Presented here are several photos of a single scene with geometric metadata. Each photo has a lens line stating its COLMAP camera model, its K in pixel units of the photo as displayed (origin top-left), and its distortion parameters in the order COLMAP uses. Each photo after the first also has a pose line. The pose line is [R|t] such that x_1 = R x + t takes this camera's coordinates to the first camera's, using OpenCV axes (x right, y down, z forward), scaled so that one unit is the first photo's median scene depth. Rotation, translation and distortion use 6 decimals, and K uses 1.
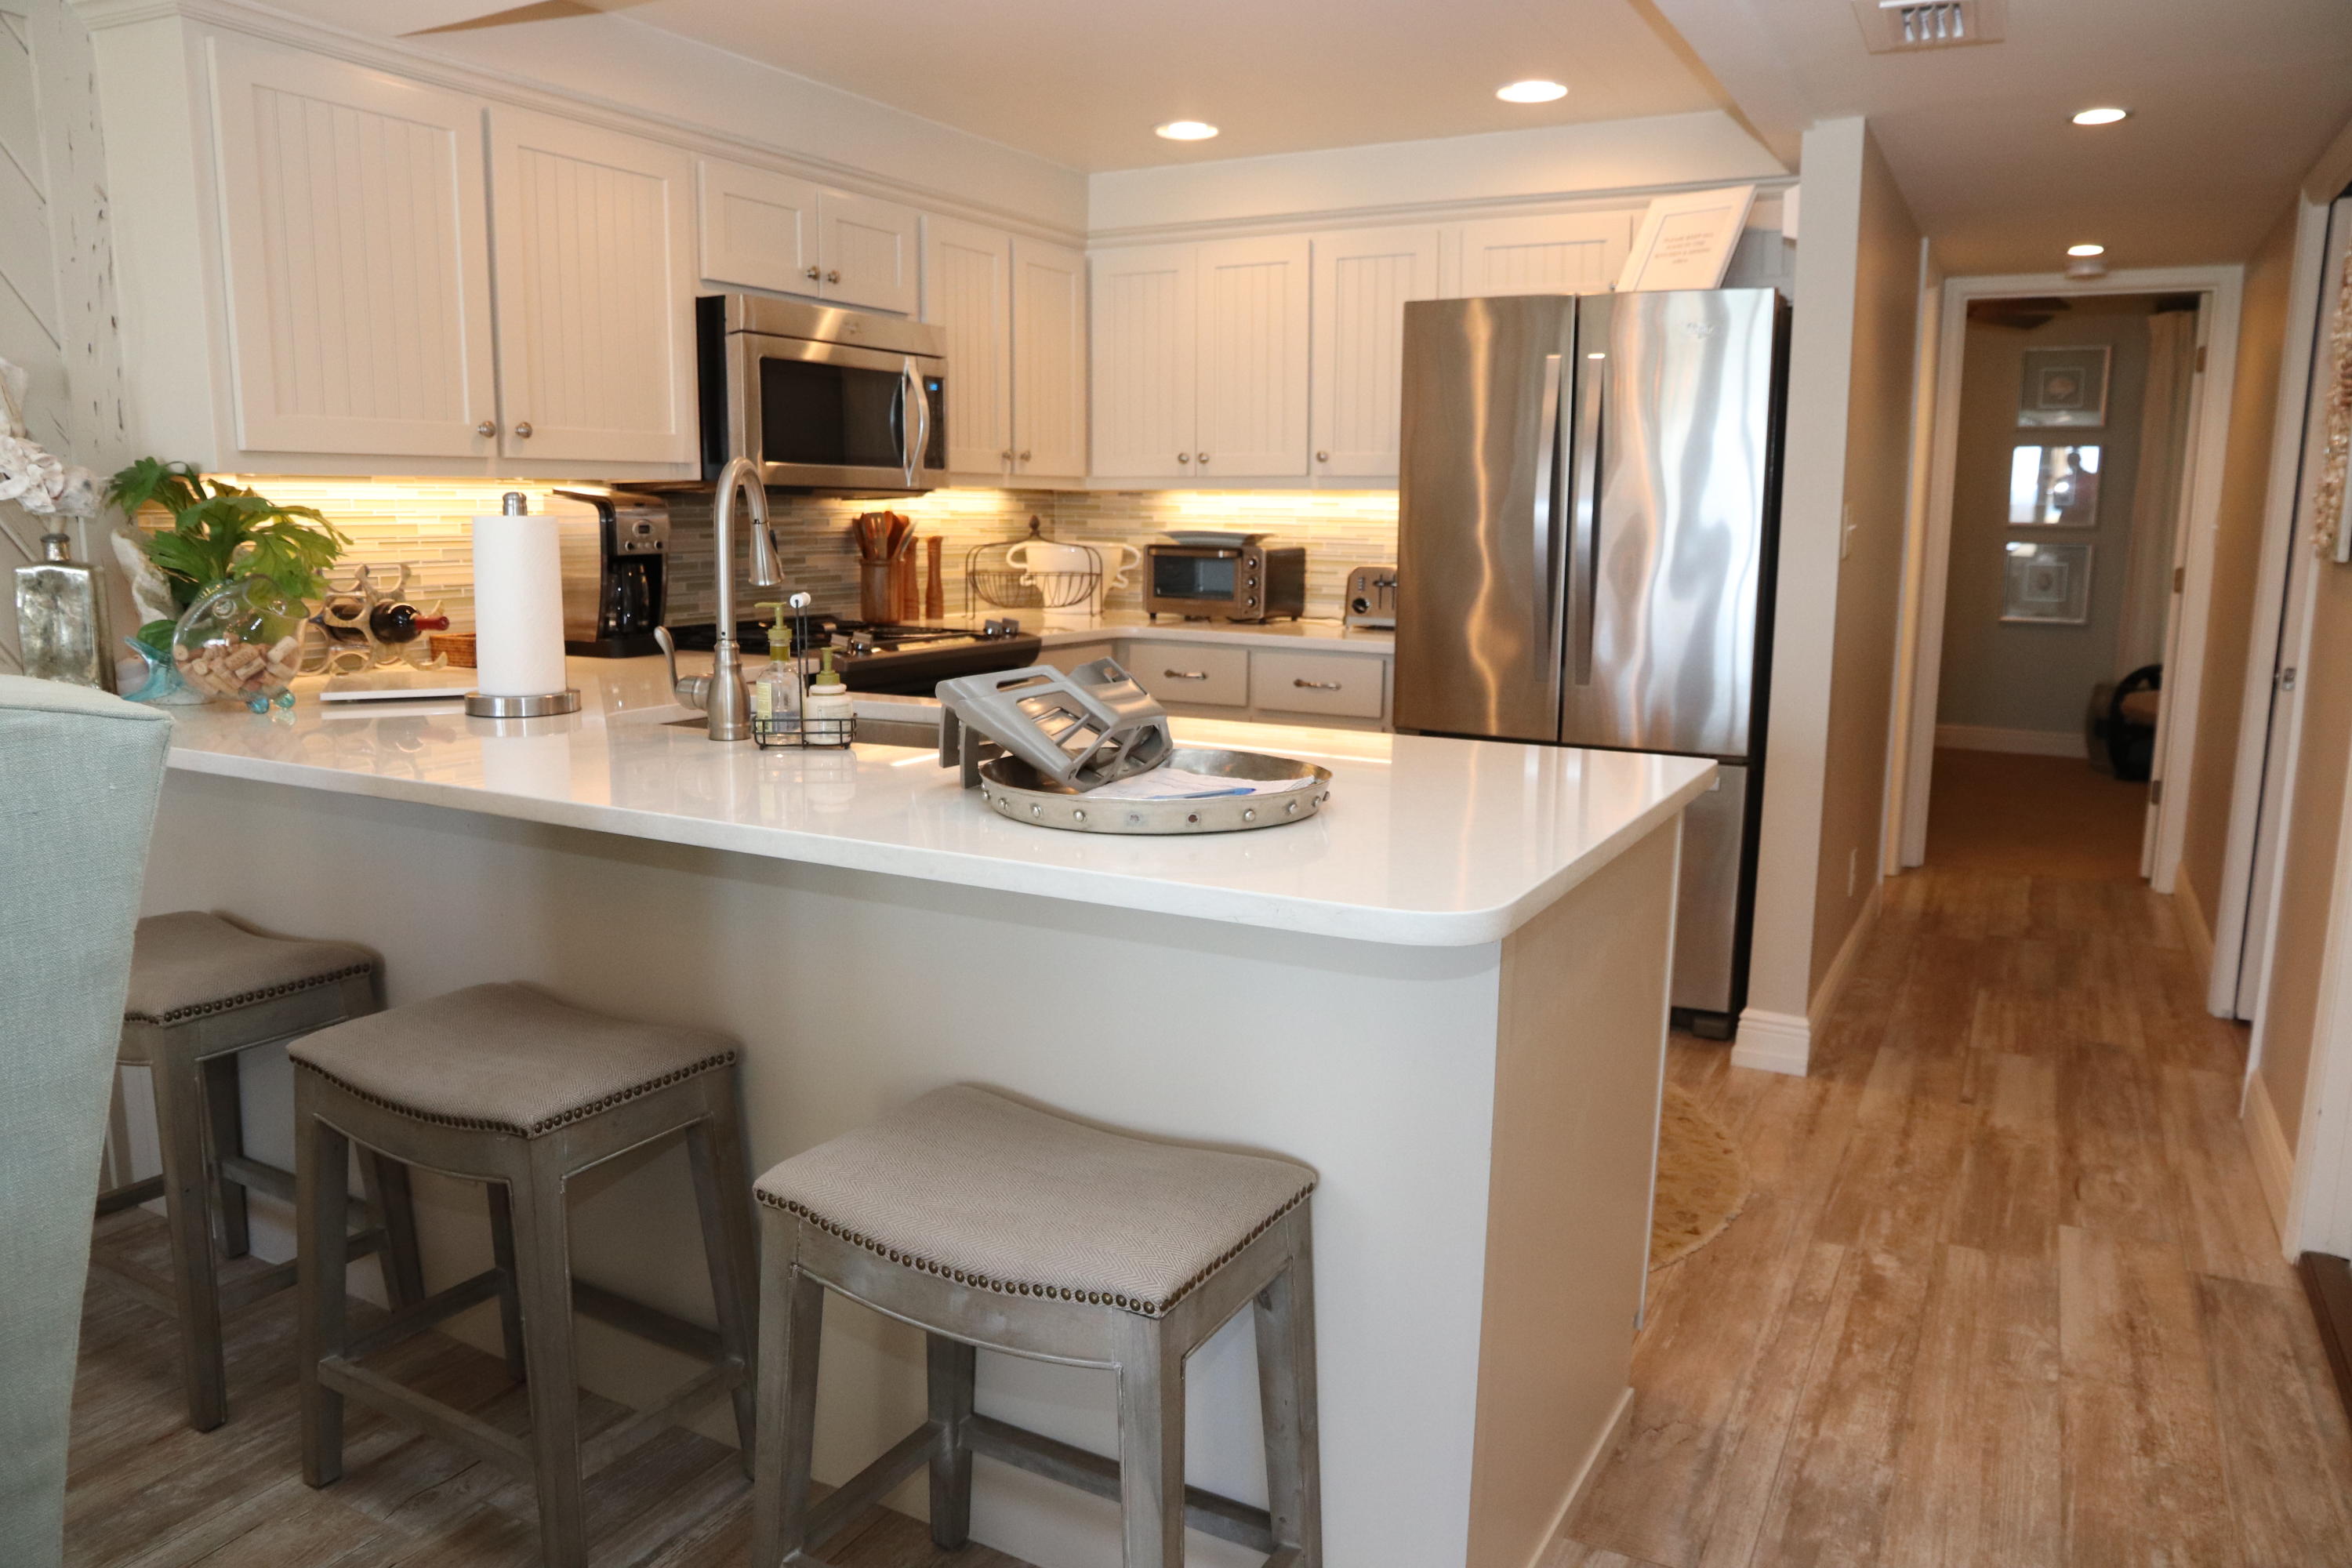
lens RADIAL K [[1672.4, 0, 1176.0], [0, 1672.4, 784.0], [0, 0, 1]] dist [0.002033, 0.002936]
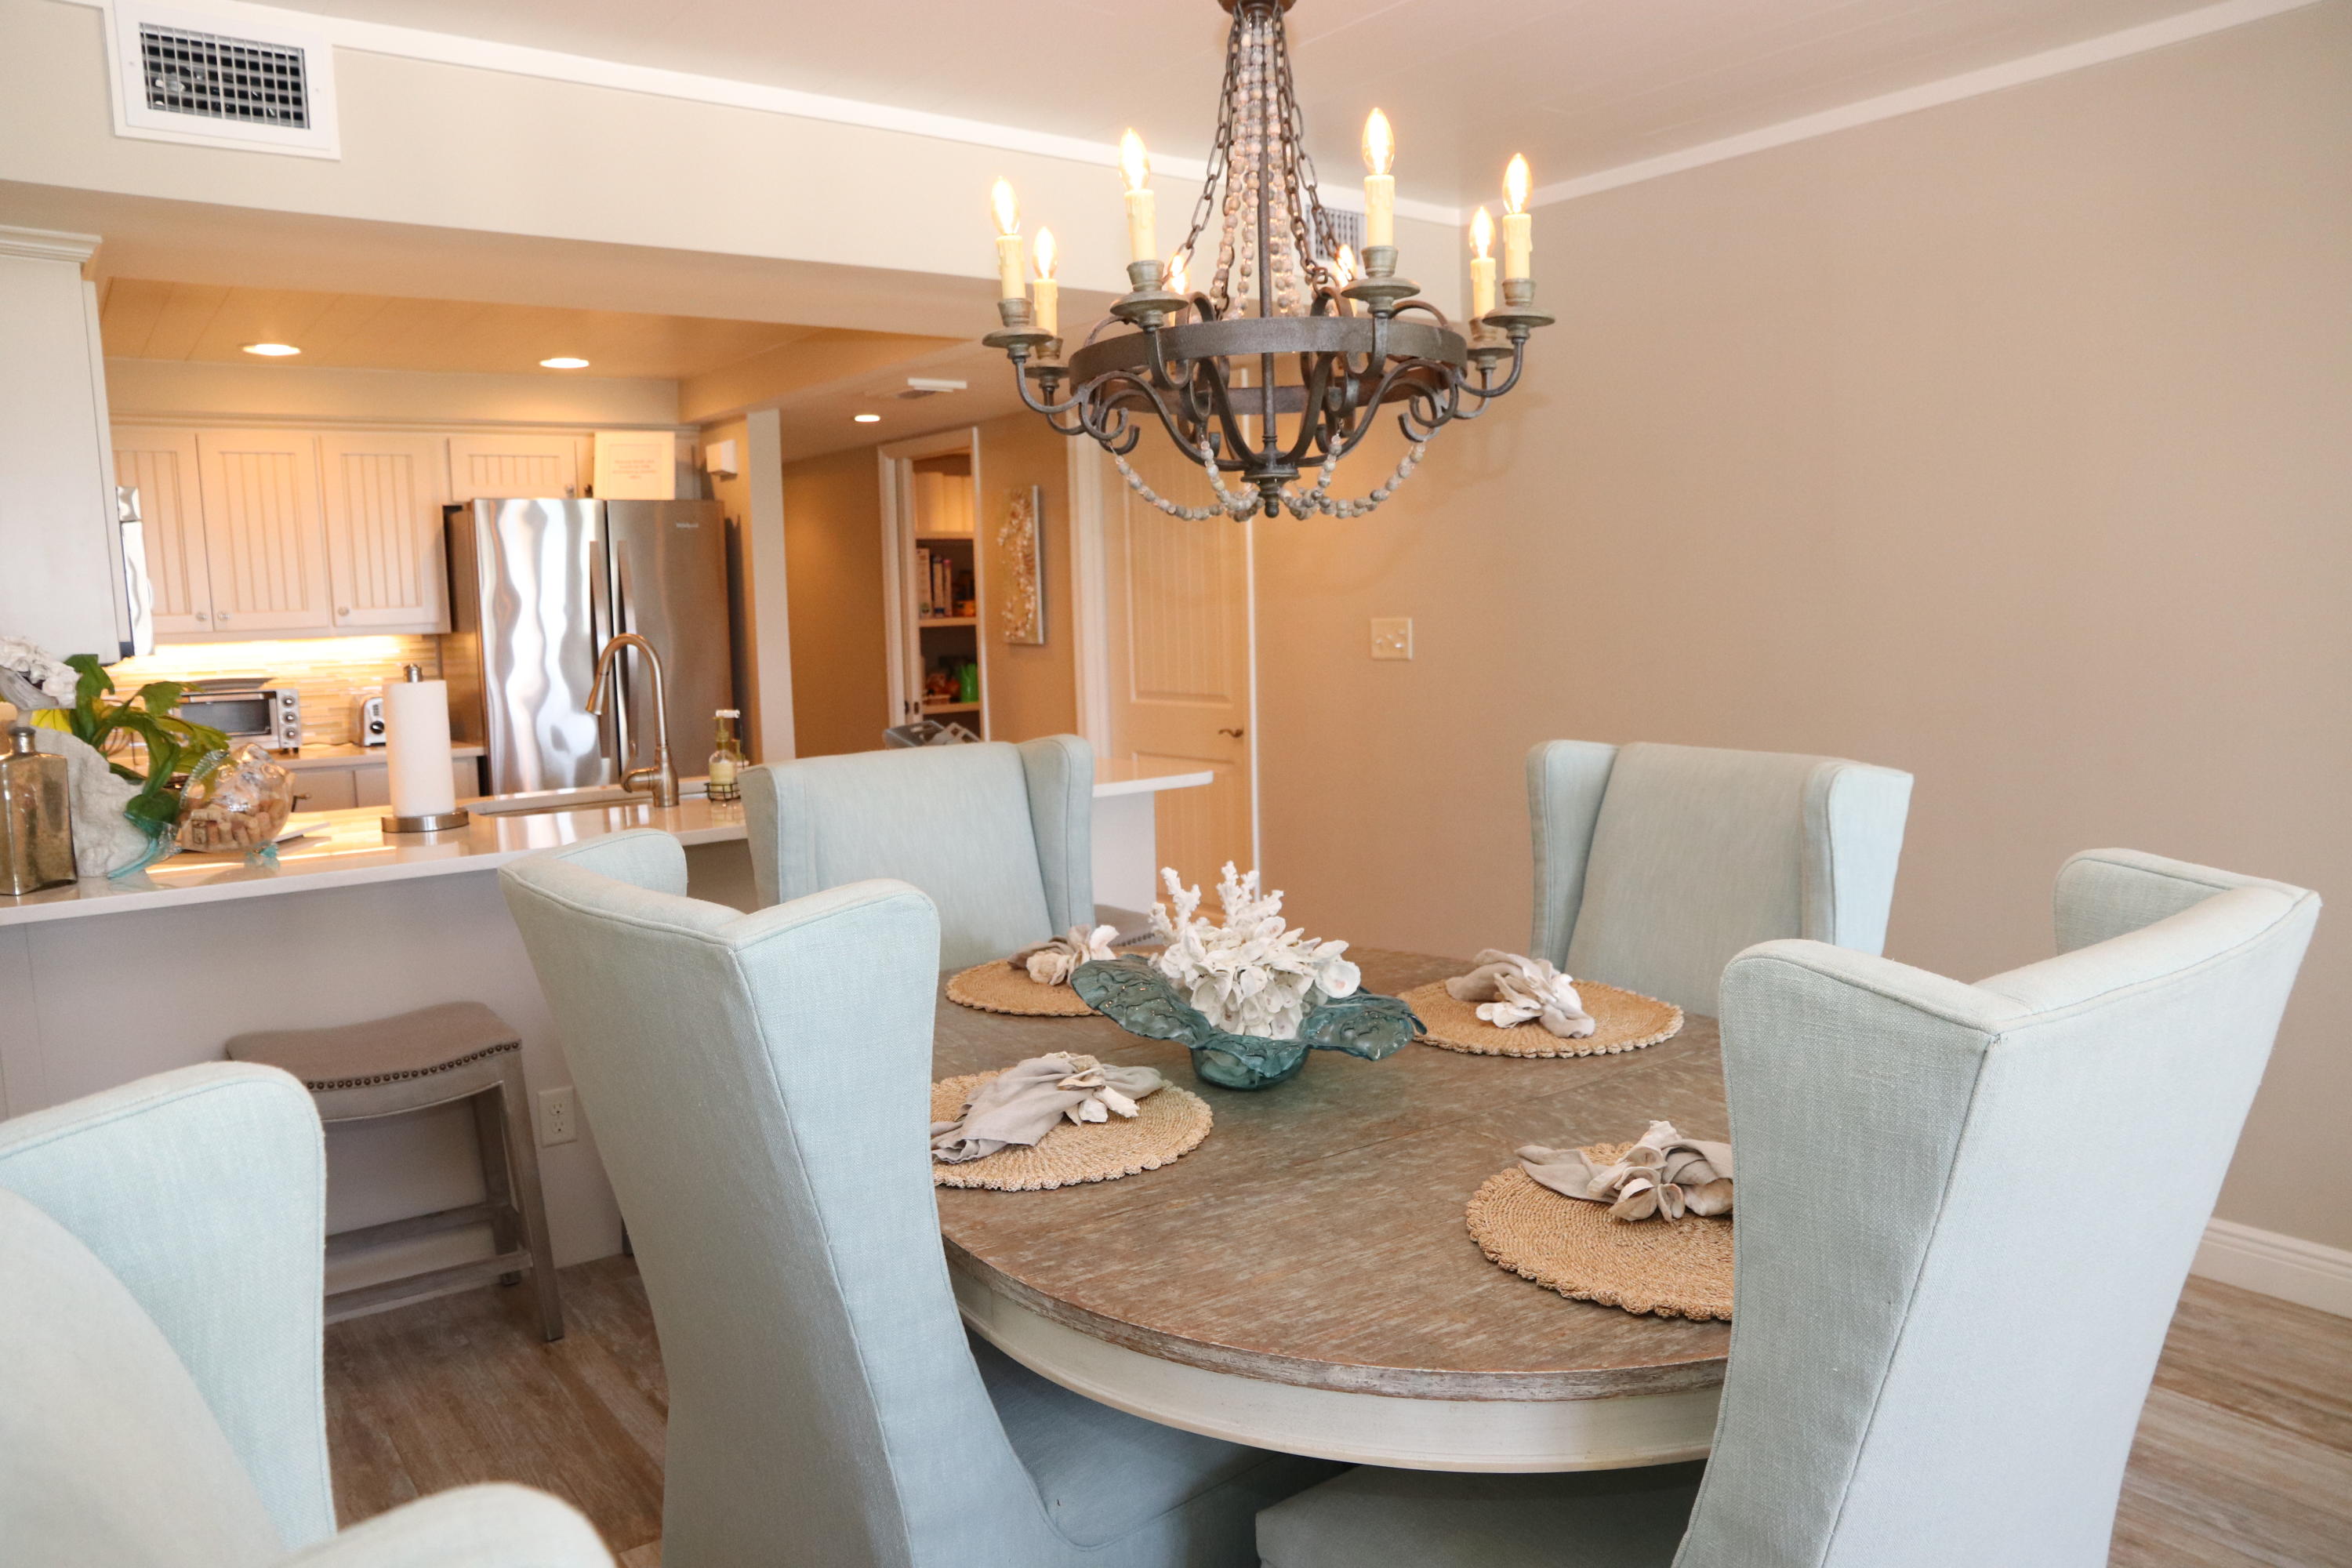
lens RADIAL K [[1672.4, 0, 1176.0], [0, 1672.4, 784.0], [0, 0, 1]] dist [0.002033, 0.002936]
pose [[0.440369, -0.127587, 0.888705, -0.849634], [0.186962, 0.981183, 0.048221, -0.019534], [-0.878135, 0.144919, 0.455936, -0.080154]]
